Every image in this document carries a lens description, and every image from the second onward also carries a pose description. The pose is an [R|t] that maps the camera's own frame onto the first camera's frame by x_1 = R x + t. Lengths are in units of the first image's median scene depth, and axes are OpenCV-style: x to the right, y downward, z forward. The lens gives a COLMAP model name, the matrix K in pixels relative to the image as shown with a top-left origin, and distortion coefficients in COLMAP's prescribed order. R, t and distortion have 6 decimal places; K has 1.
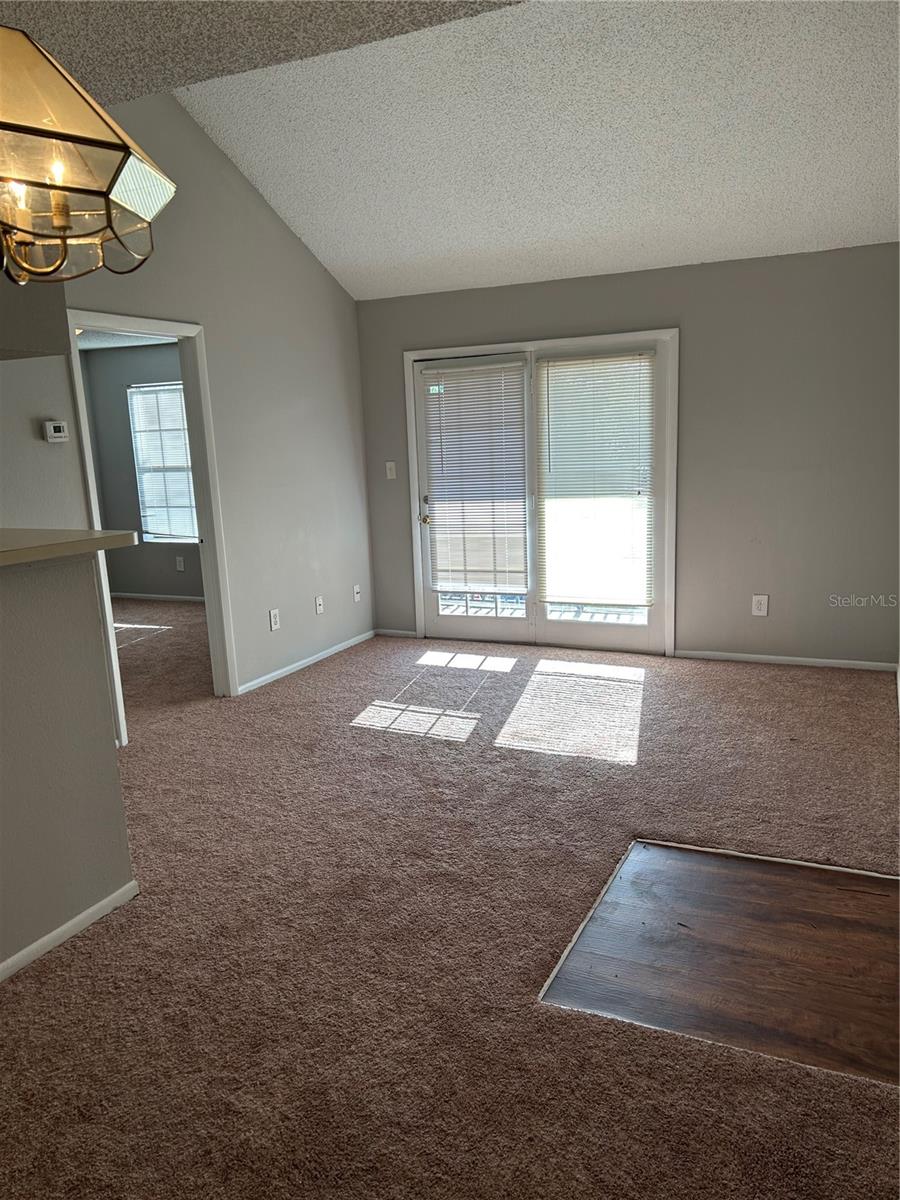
lens RADIAL K [[899.9, 0, 450.2], [0, 899.9, 601.4], [0, 0, 1]] dist [0.048820, -0.051280]
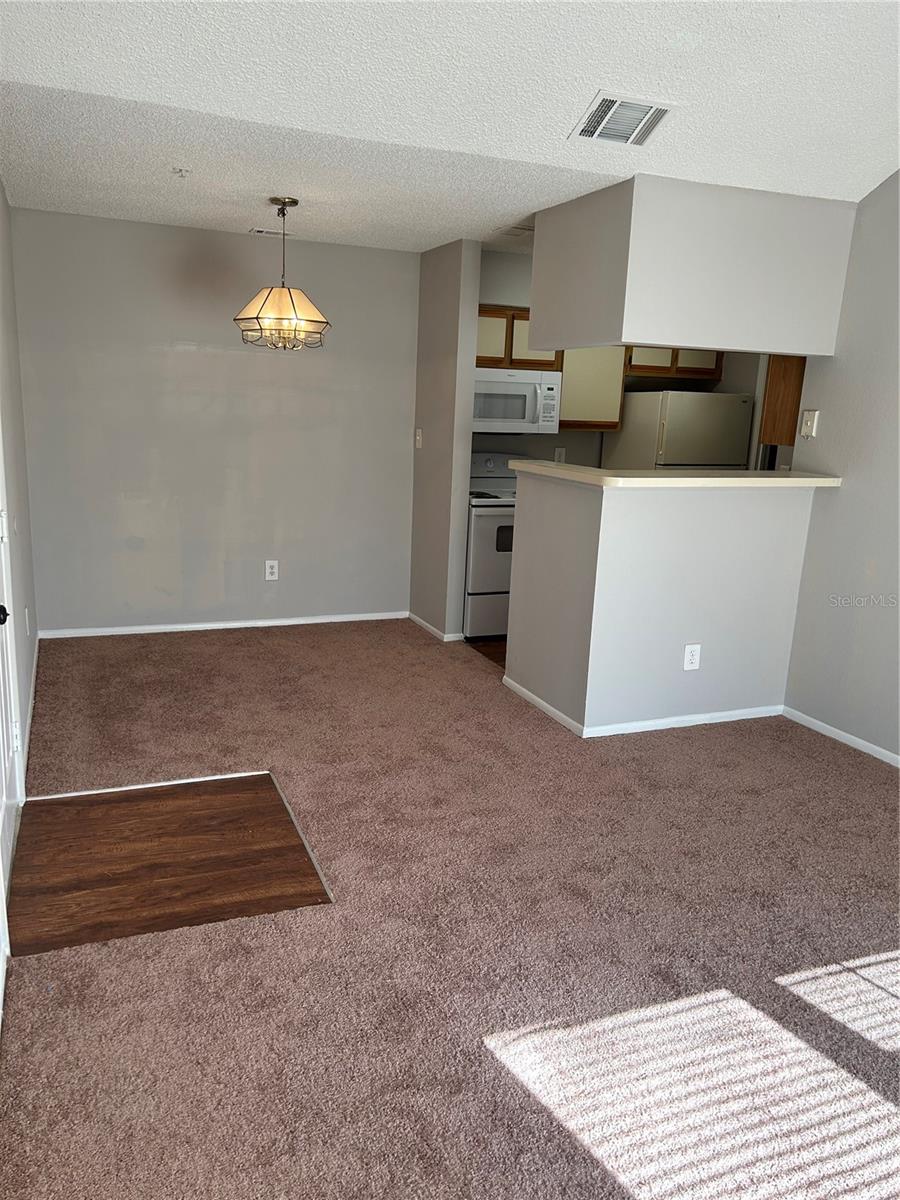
lens RADIAL K [[899.9, 0, 448.8], [0, 899.9, 600.0], [0, 0, 1]] dist [0.048820, -0.051280]
pose [[-0.675317, 0.182435, -0.714608, 0.542646], [-0.149284, 0.915055, 0.374684, -0.254295], [0.722261, 0.359711, -0.590718, 1.177542]]
